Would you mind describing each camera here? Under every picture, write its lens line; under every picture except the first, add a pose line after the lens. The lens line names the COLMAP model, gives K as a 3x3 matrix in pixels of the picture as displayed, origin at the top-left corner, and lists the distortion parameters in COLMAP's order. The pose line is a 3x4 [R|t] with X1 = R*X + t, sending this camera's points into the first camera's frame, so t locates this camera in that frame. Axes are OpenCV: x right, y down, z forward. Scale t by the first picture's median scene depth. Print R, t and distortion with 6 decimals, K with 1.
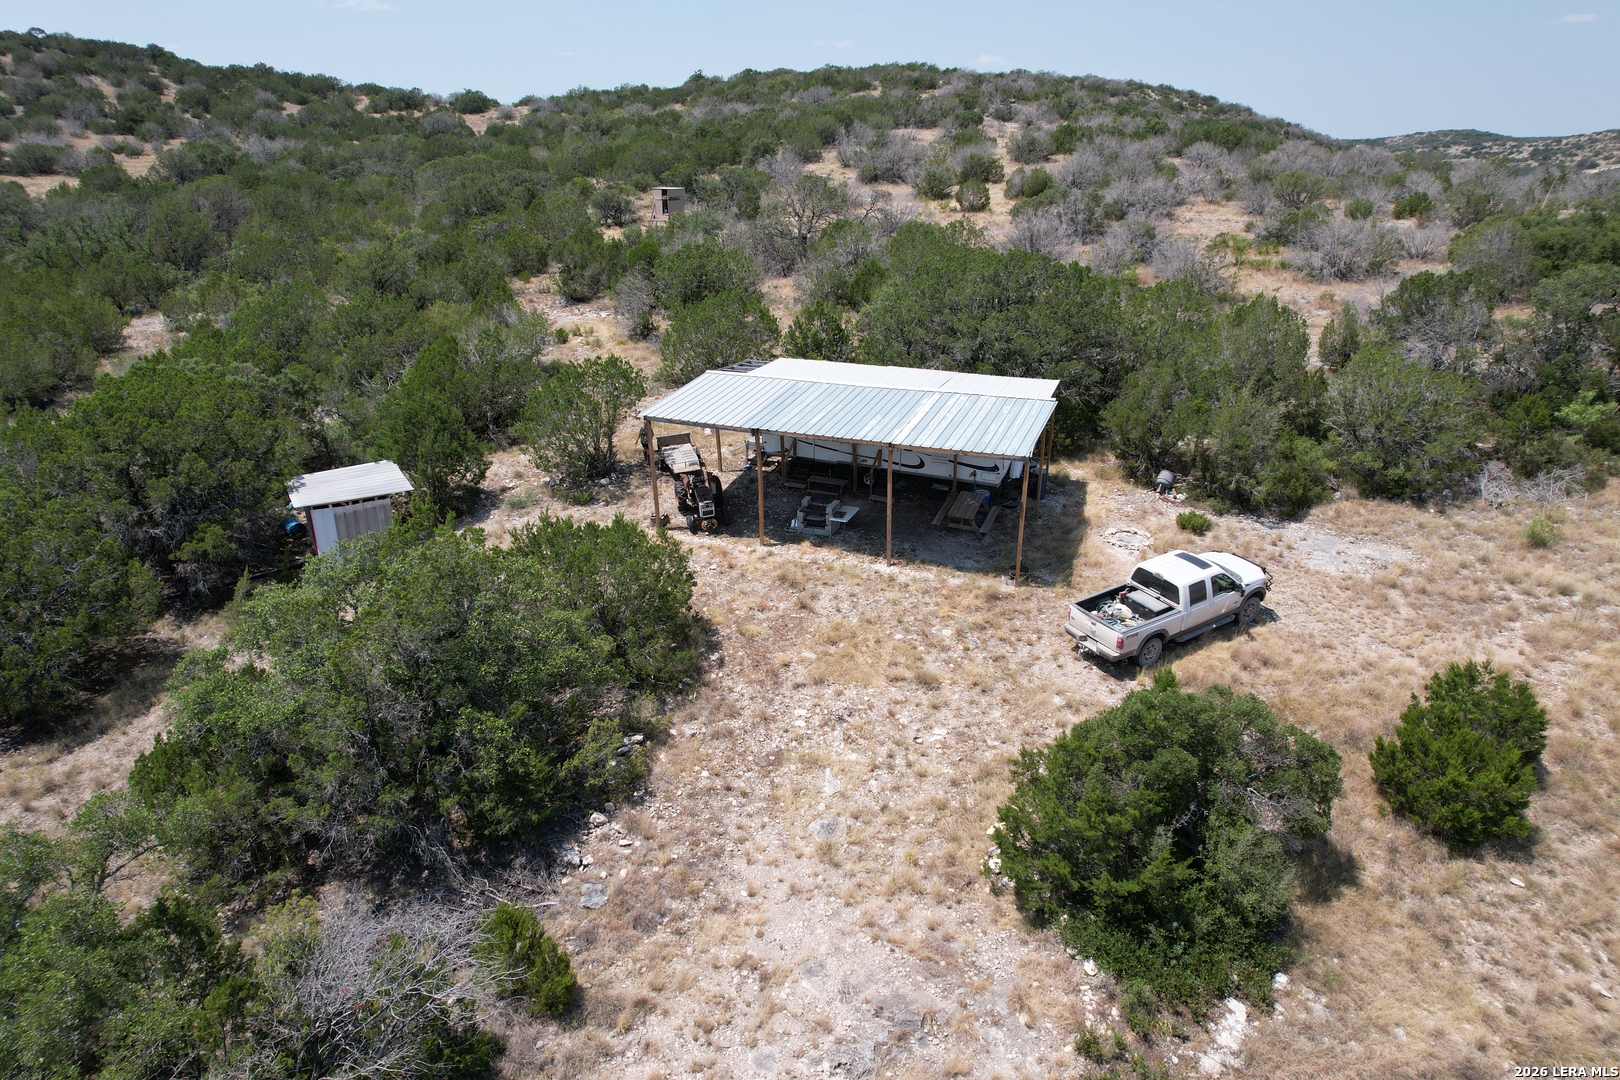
lens RADIAL K [[1046.3, 0, 807.1], [0, 1046.3, 541.9], [0, 0, 1]] dist [-0.094544, 0.093957]
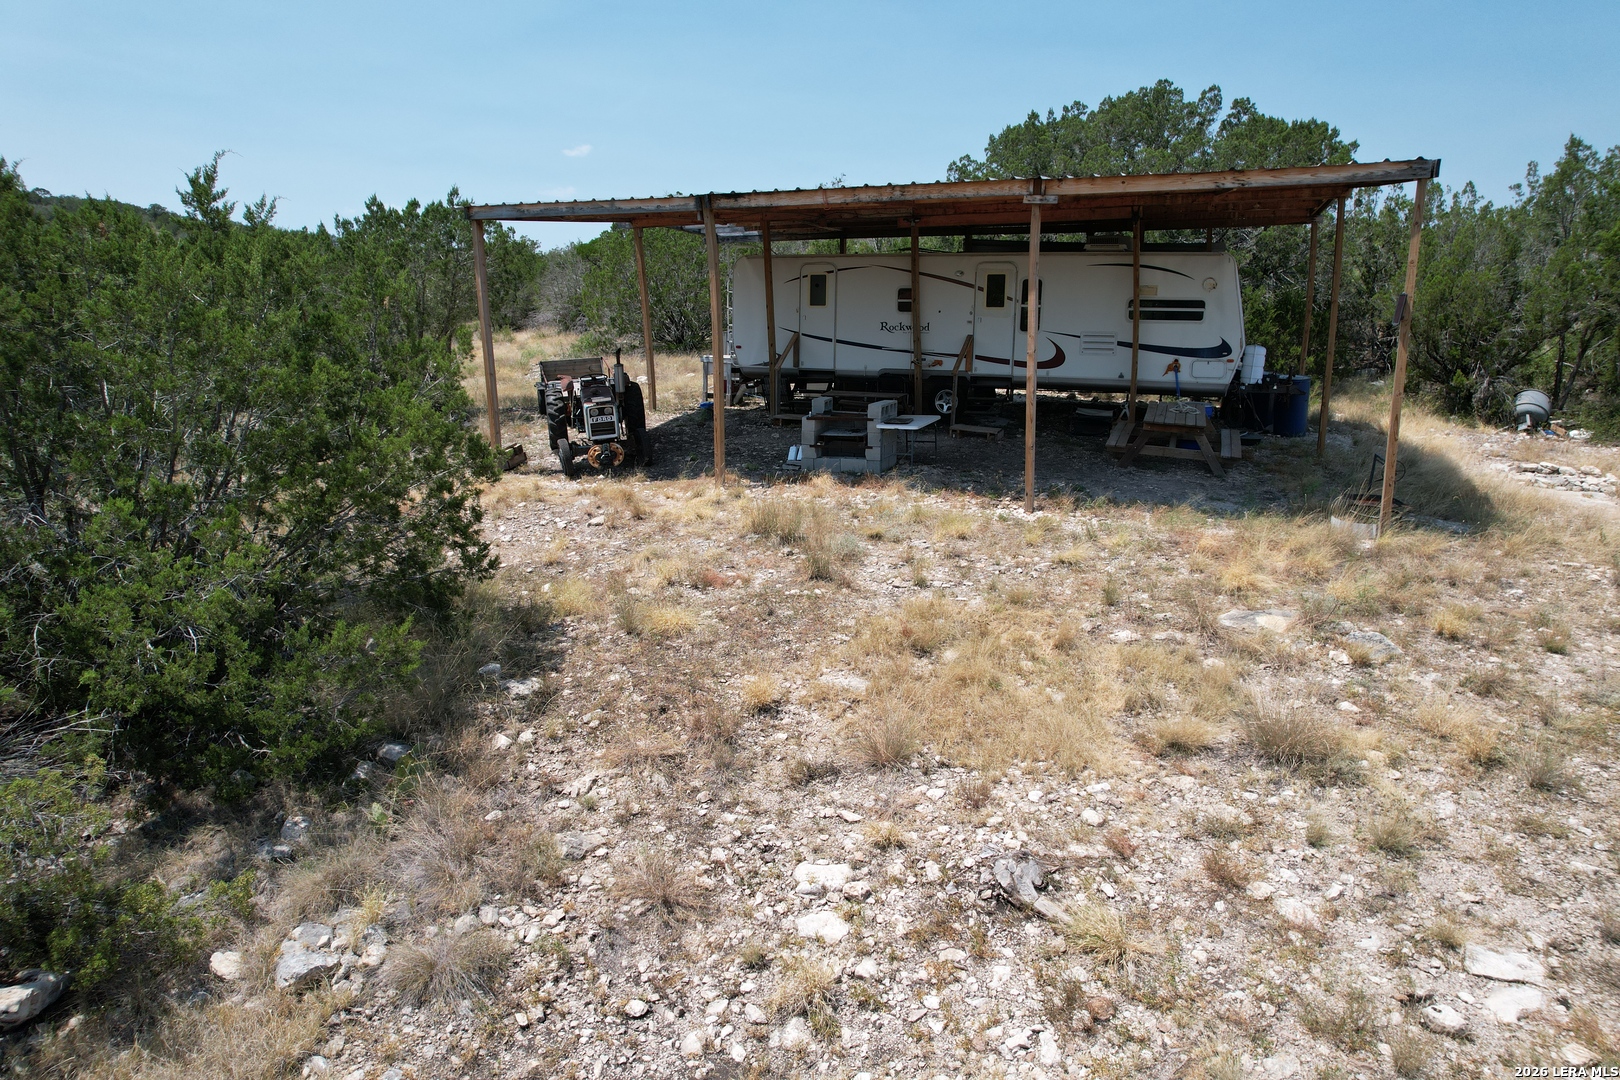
lens RADIAL K [[1046.3, 0, 807.1], [0, 1046.3, 541.9], [0, 0, 1]] dist [-0.094544, 0.093957]
pose [[0.999999, 0.000797, 0.000654, -0.009204], [-0.000672, 0.985037, -0.172344, 0.120434], [-0.000782, 0.172343, 0.985037, 0.704008]]
